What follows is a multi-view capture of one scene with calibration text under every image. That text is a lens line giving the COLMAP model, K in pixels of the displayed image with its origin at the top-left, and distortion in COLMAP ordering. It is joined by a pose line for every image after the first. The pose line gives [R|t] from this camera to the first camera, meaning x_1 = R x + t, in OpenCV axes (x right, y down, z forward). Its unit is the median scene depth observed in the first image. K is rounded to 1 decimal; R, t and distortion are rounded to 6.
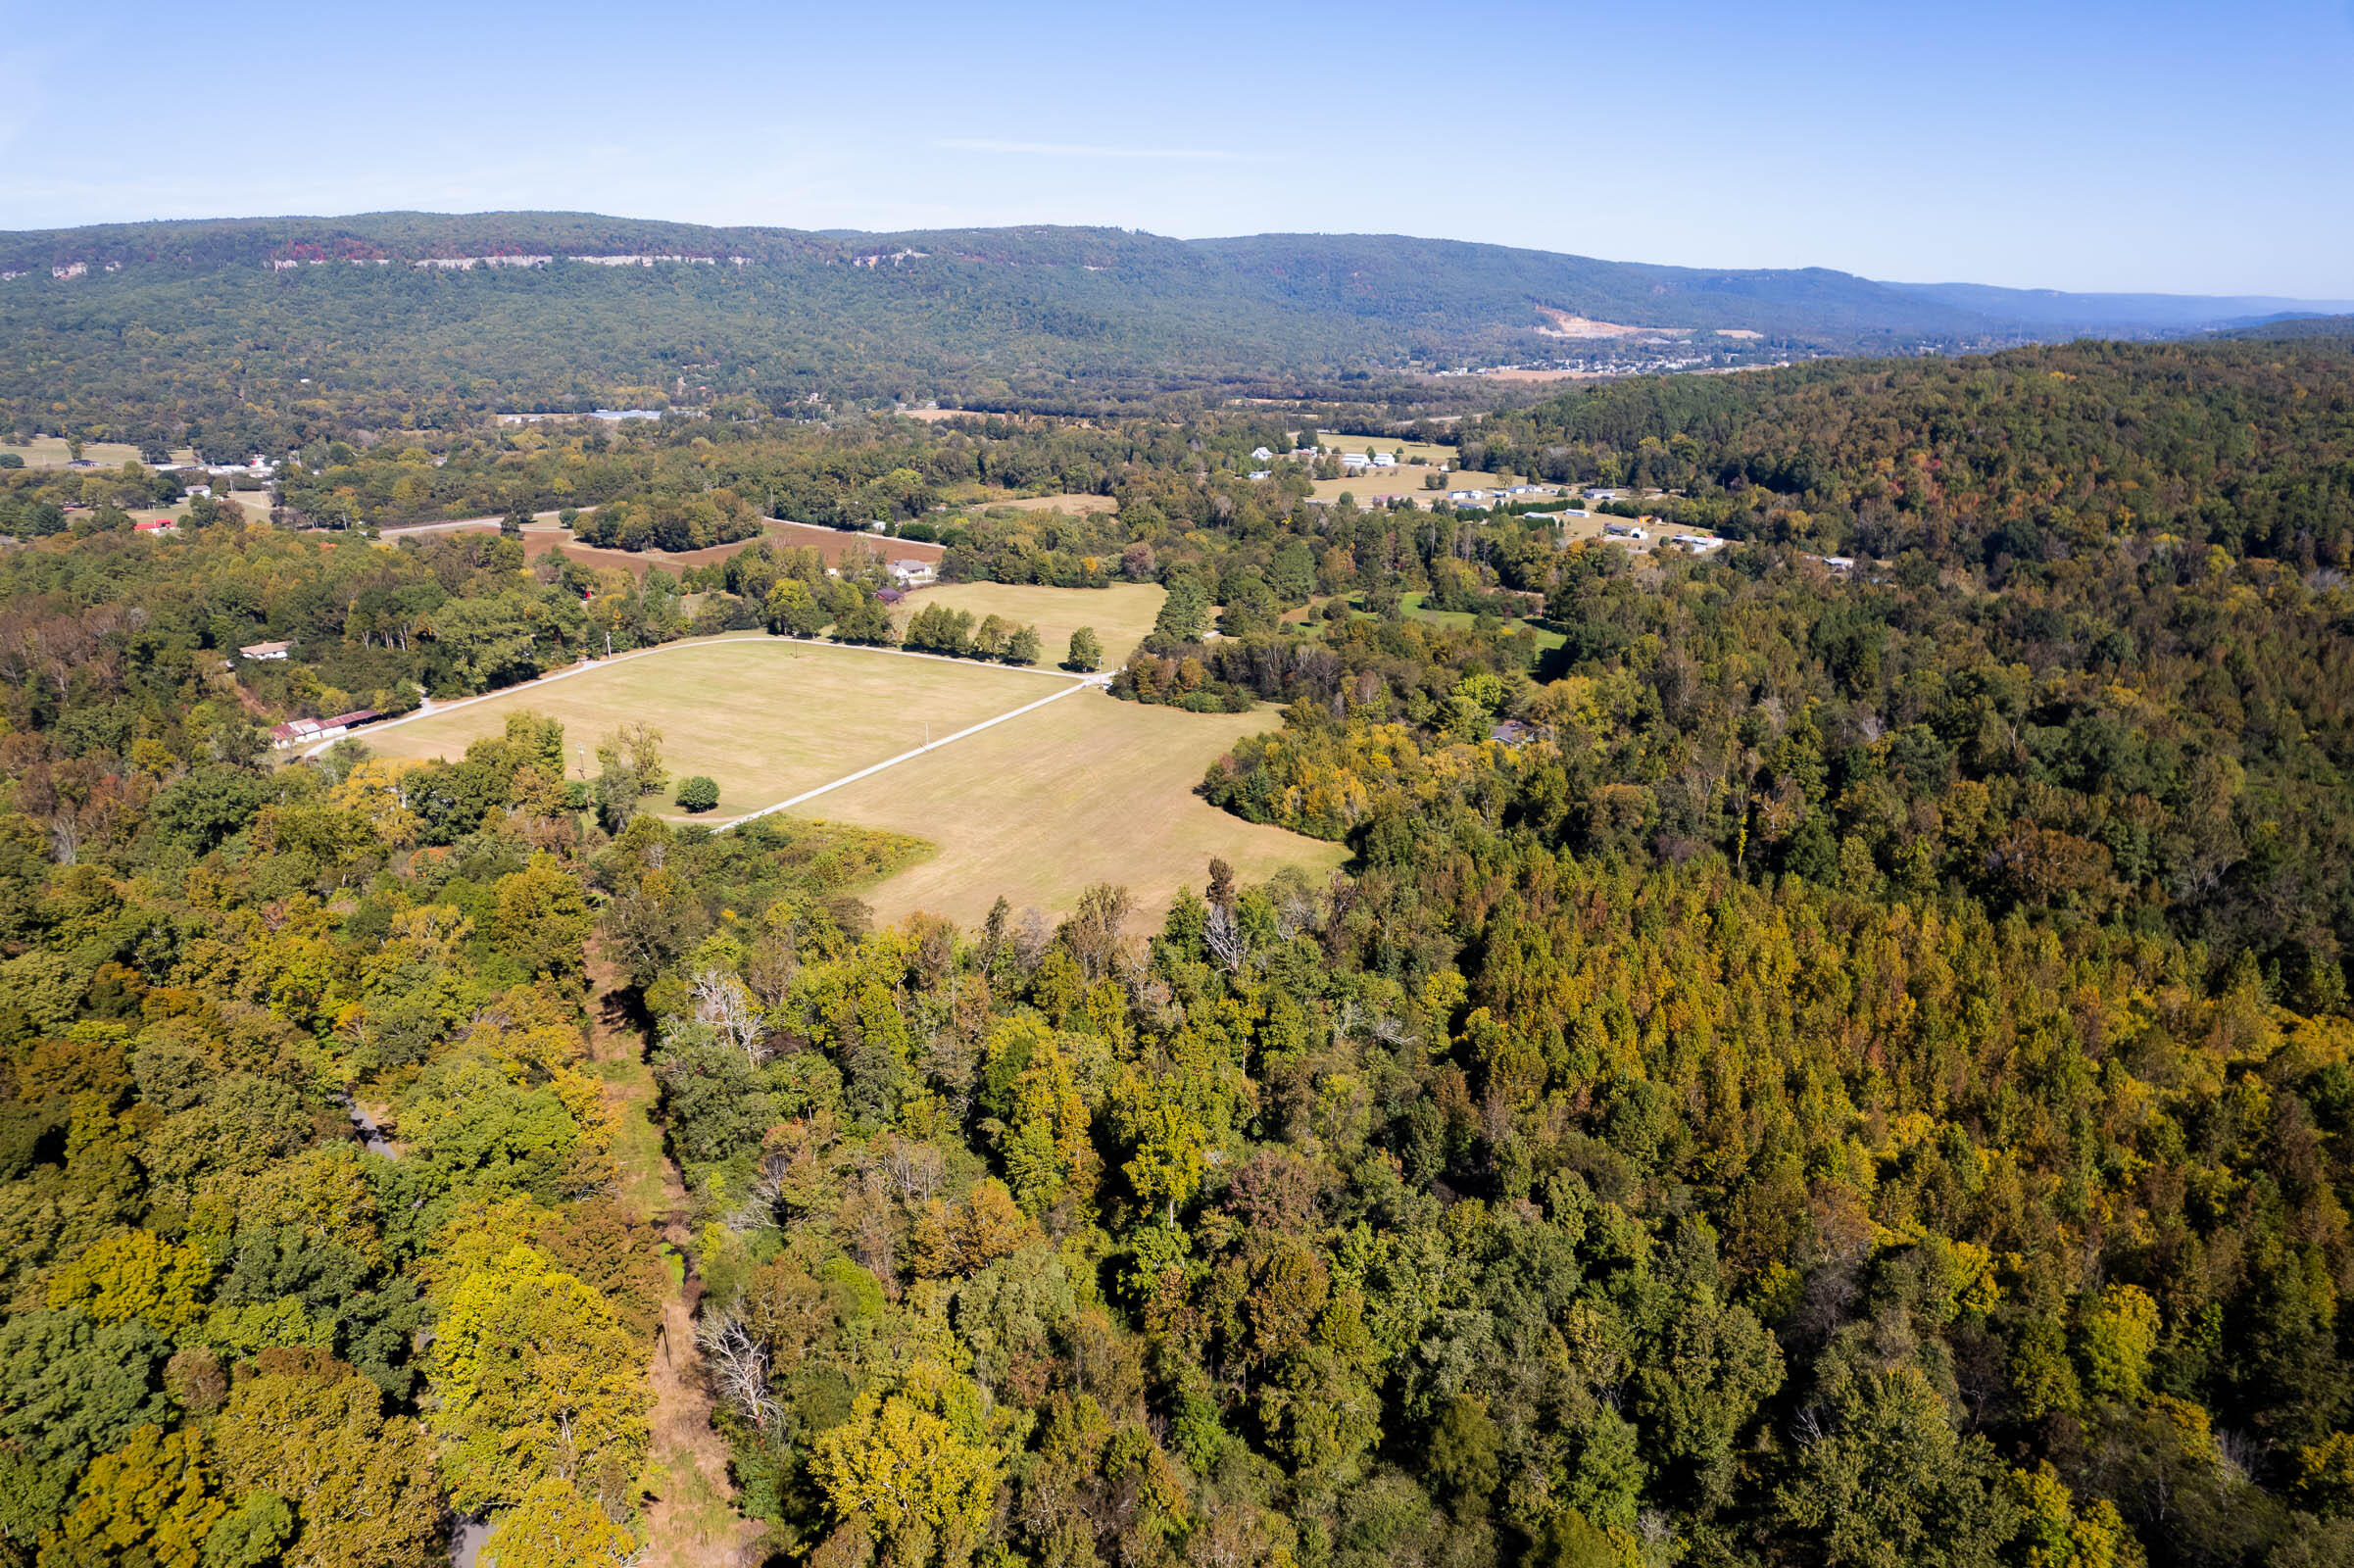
lens RADIAL K [[1510.4, 0, 1177.0], [0, 1510.4, 784.0], [0, 0, 1]] dist [-0.080447, 0.069879]
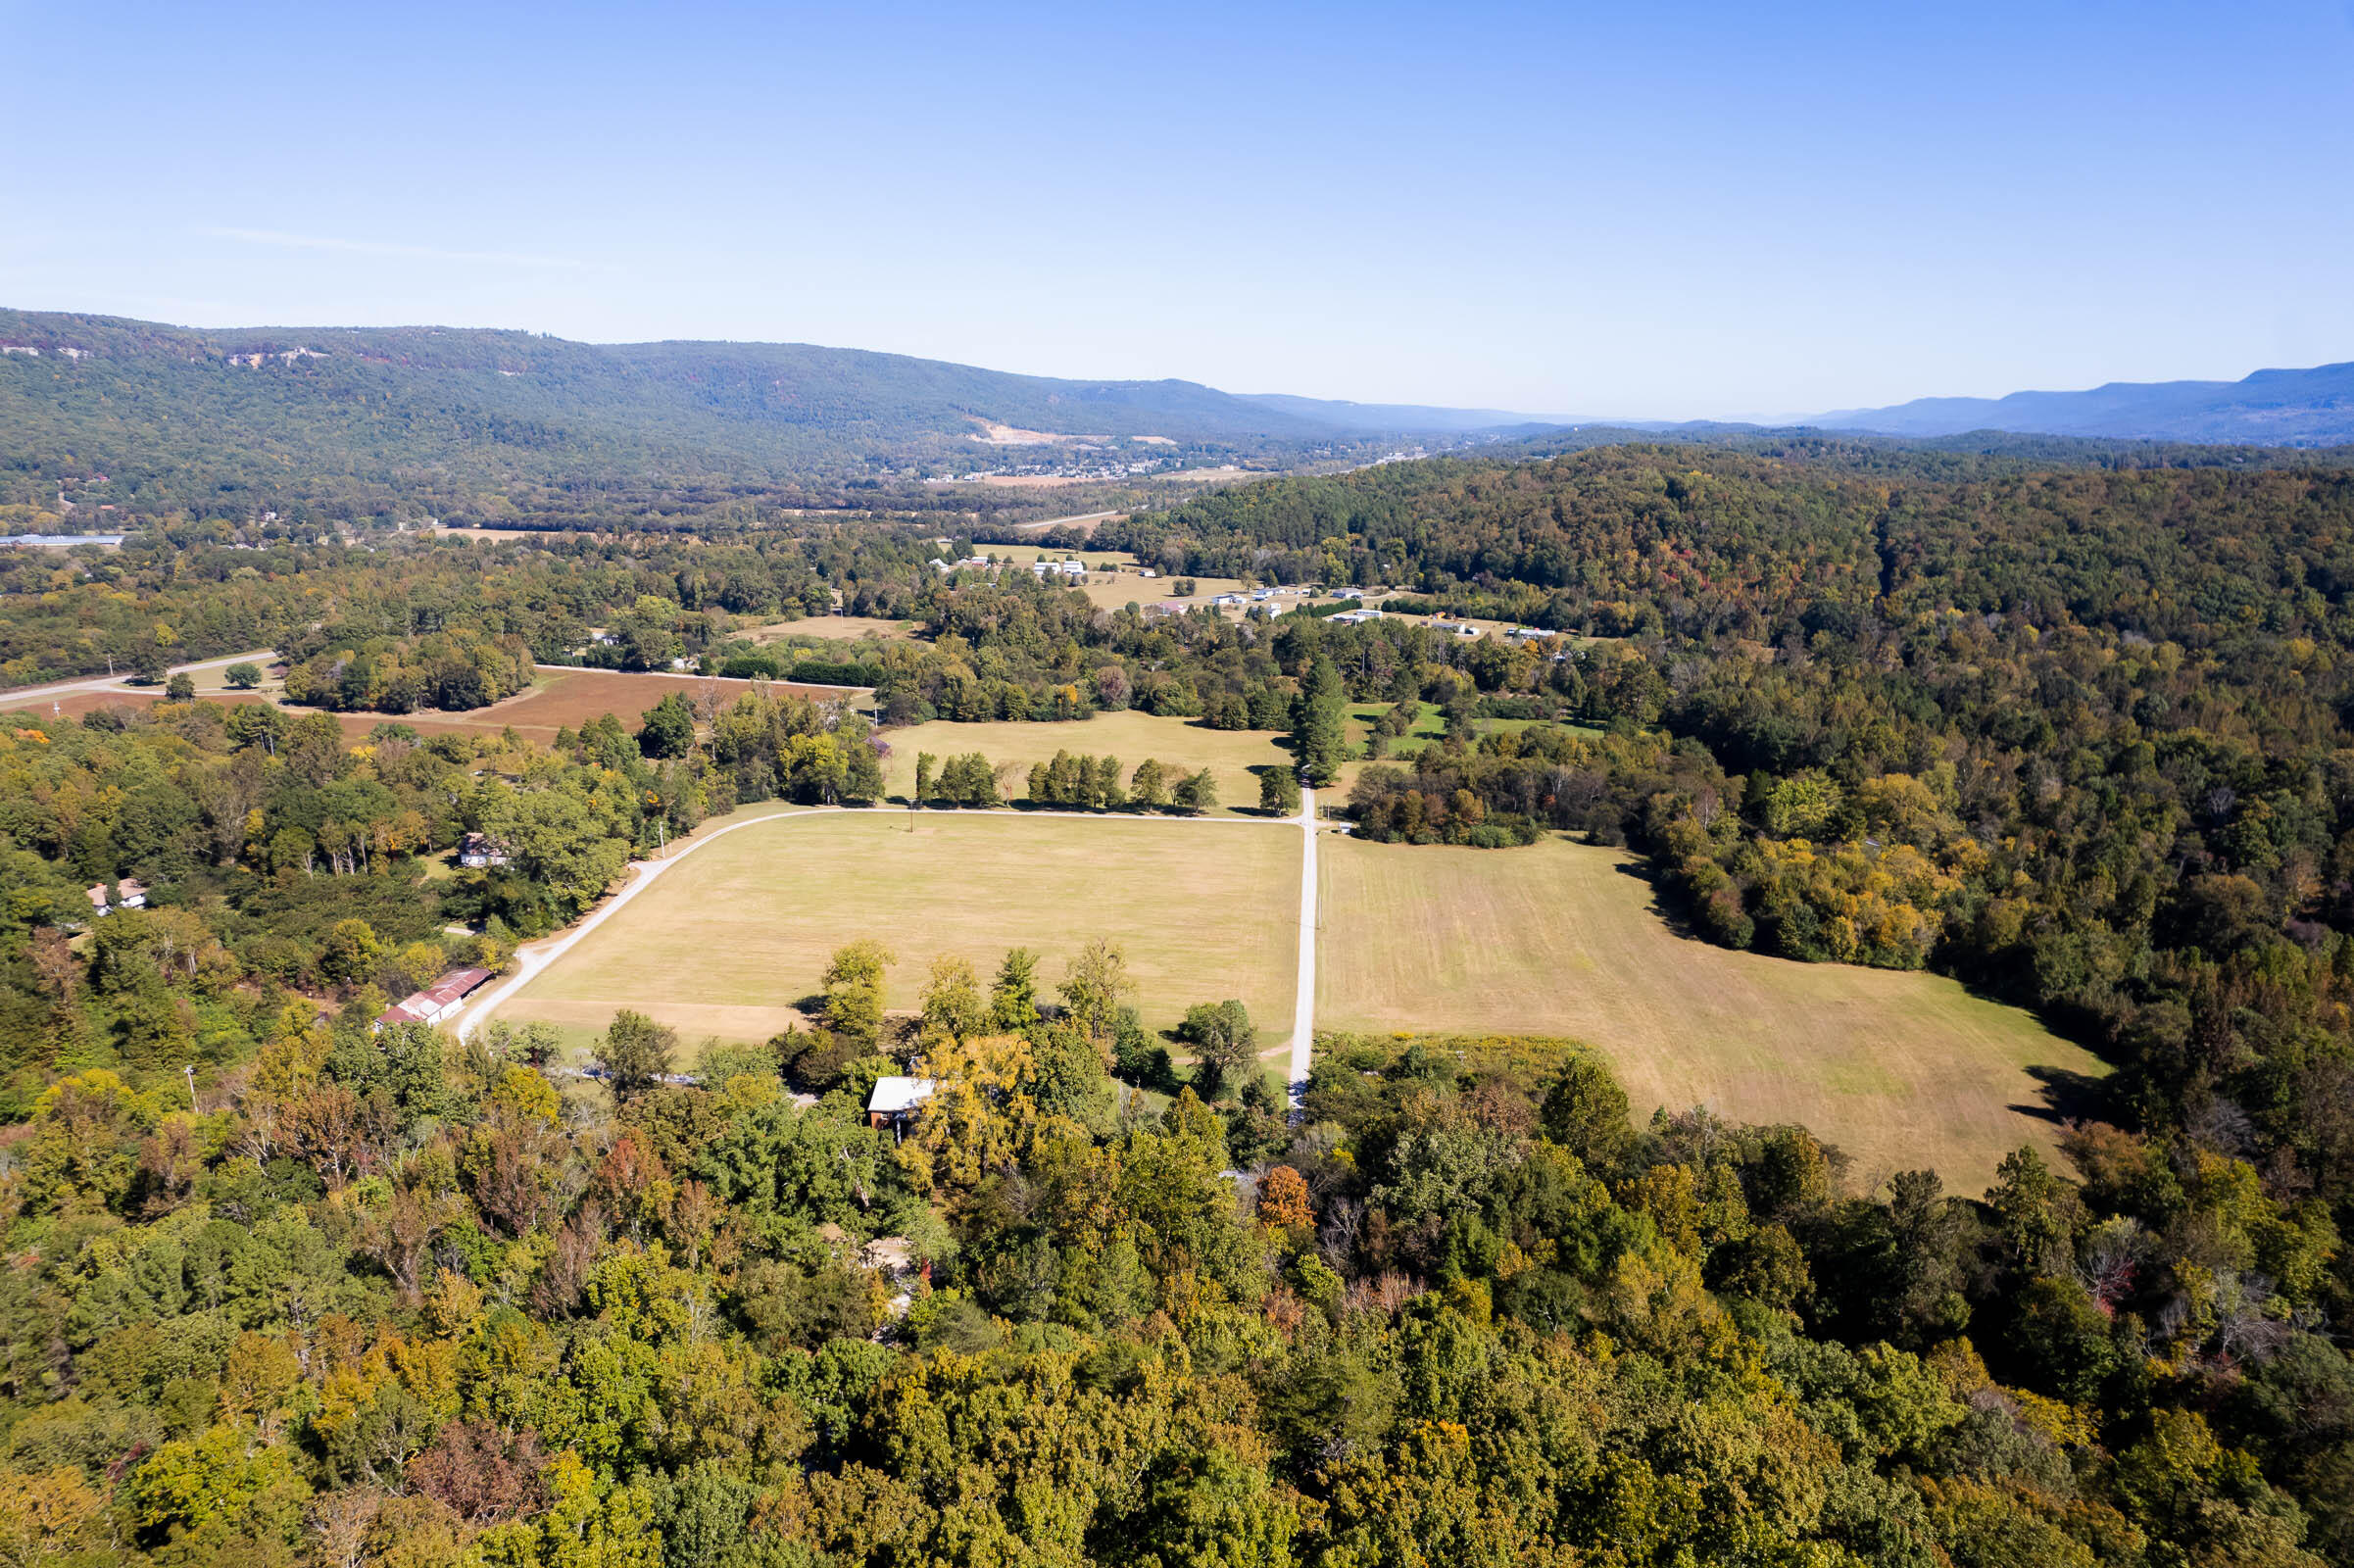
lens RADIAL K [[1510.4, 0, 1176.1], [0, 1510.4, 792.9], [0, 0, 1]] dist [-0.082438, 0.077175]
pose [[0.915572, -0.088293, 0.392343, -0.081984], [0.112771, 0.992826, -0.039735, -0.010601], [-0.386020, 0.080625, 0.918961, 0.038812]]
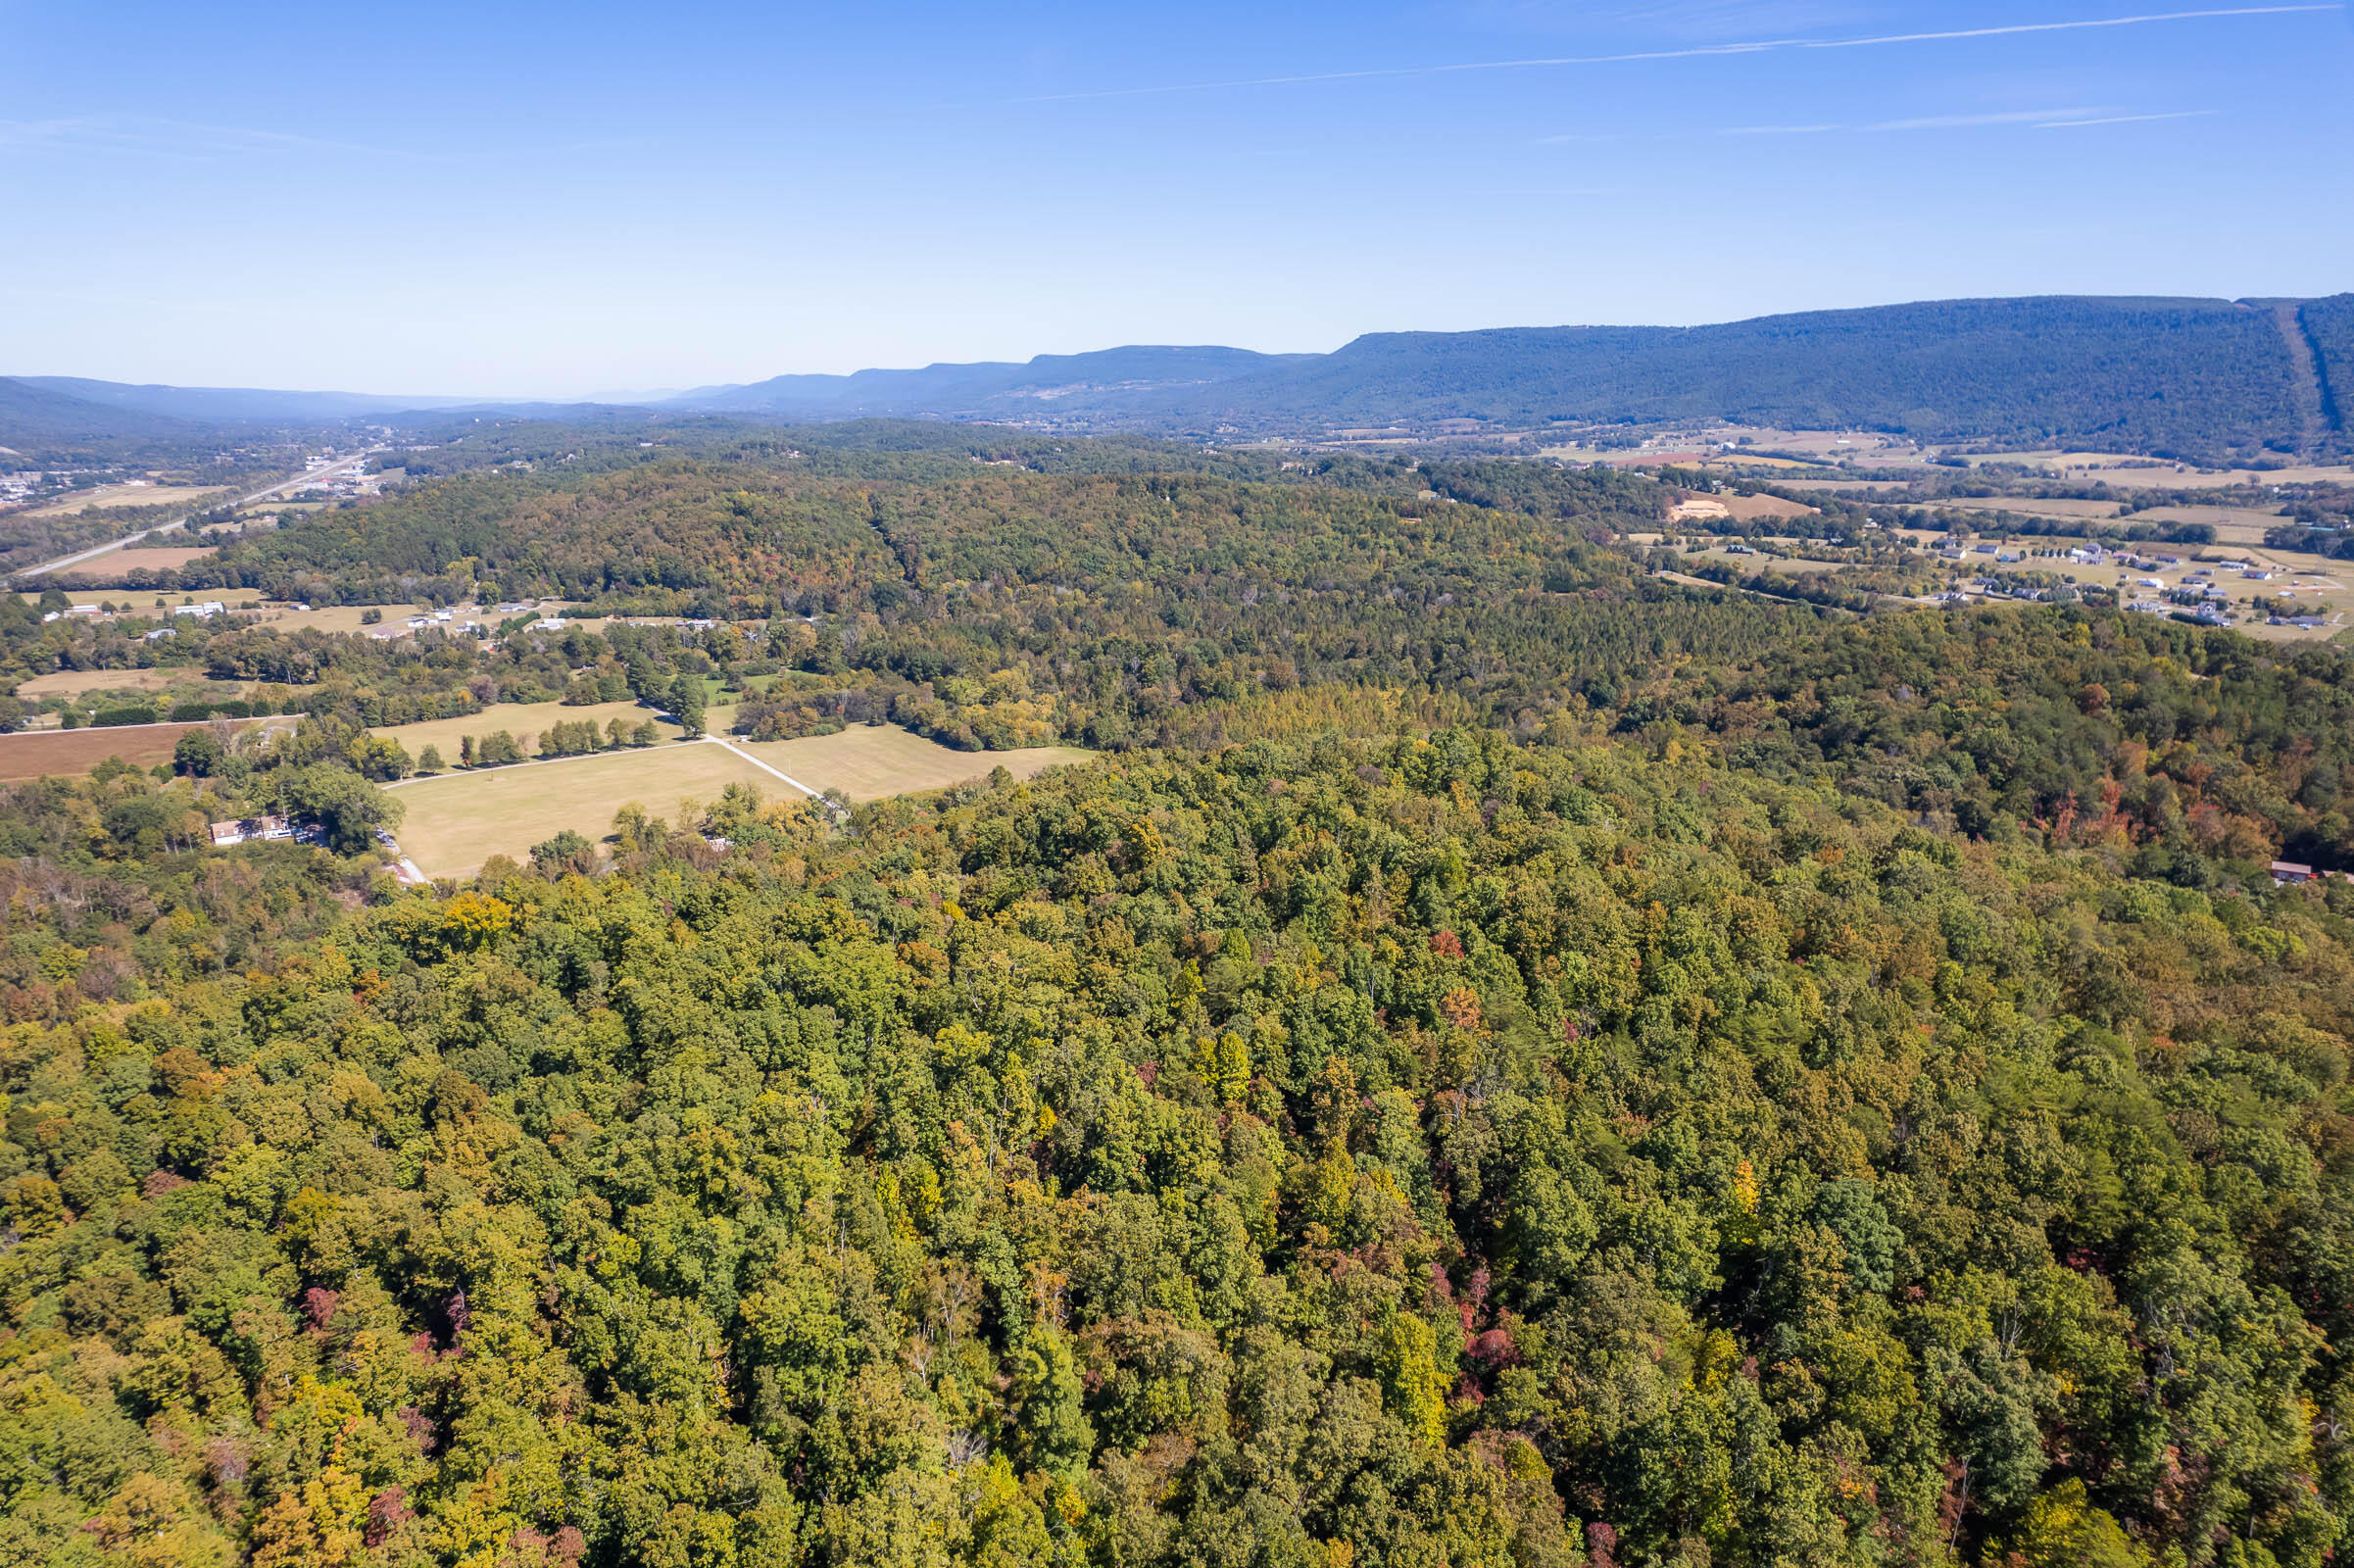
lens RADIAL K [[1510.4, 0, 1177.0], [0, 1510.4, 784.0], [0, 0, 1]] dist [-0.080447, 0.069879]
pose [[0.435178, -0.218689, 0.873382, -0.209661], [0.267681, 0.957614, 0.106403, -0.011199], [-0.859632, 0.187484, 0.475271, -0.021395]]
